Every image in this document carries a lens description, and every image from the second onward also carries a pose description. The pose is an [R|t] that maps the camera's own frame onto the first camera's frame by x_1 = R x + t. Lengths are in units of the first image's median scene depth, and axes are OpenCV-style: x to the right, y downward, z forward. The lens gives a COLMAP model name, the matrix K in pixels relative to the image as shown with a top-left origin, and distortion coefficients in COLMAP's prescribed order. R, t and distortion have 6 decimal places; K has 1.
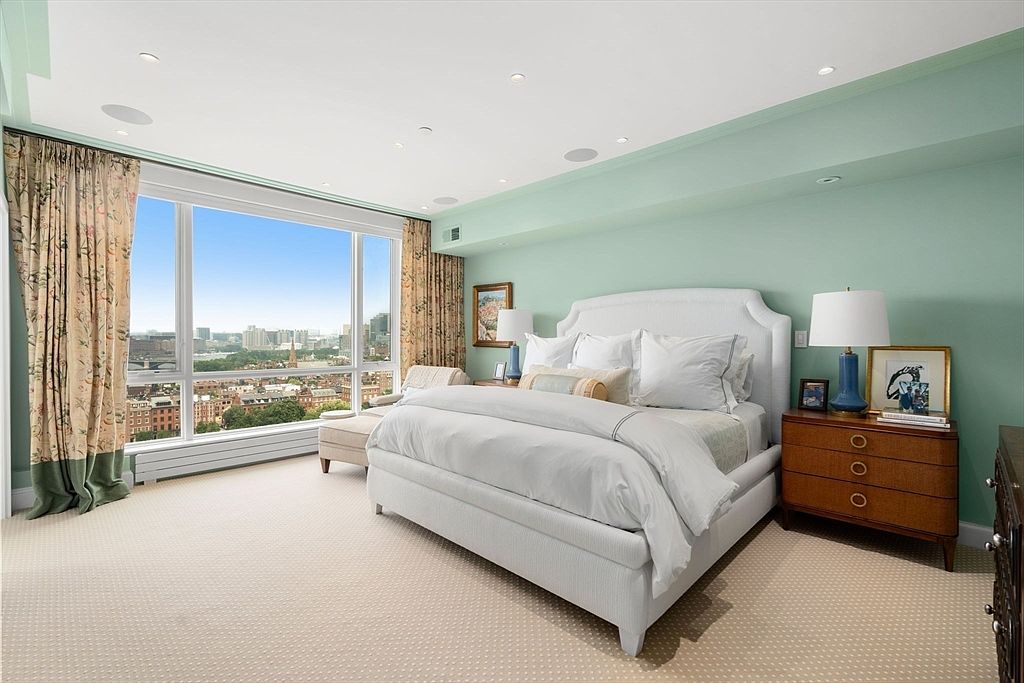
lens RADIAL K [[457.1, 0, 512.0], [0, 457.1, 341.5], [0, 0, 1]] dist [-0.000242, 0.000117]
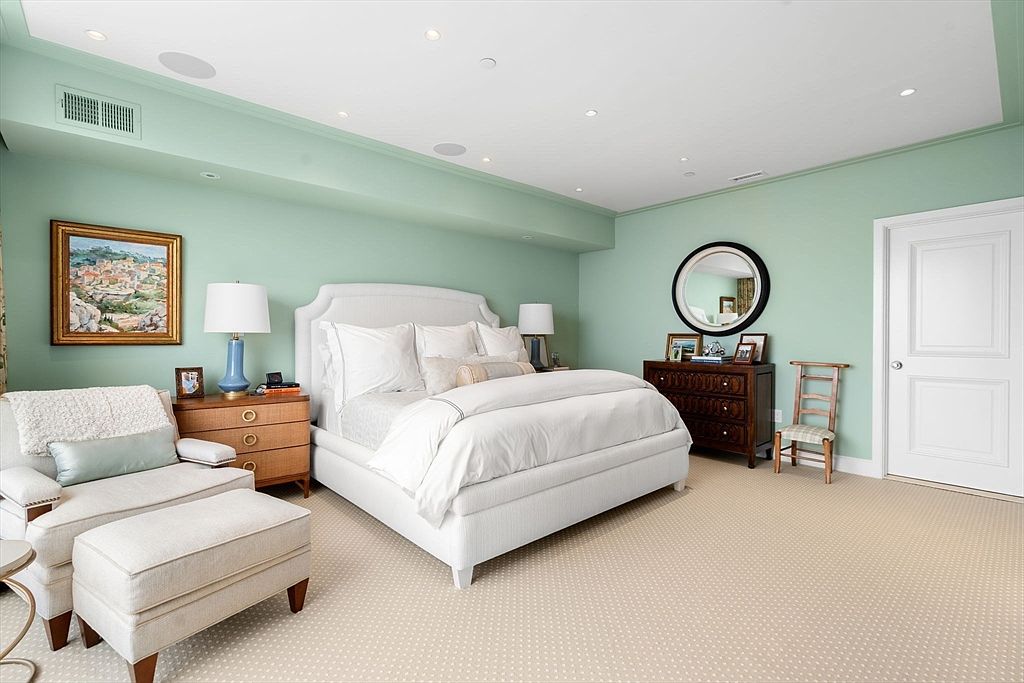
lens RADIAL K [[457.1, 0, 512.0], [0, 457.1, 341.5], [0, 0, 1]] dist [-0.000242, 0.000117]
pose [[0.070662, -0.019060, 0.997318, -0.603654], [0.008159, 0.999795, 0.018529, 0.001978], [-0.997467, 0.006828, 0.070803, 0.548506]]
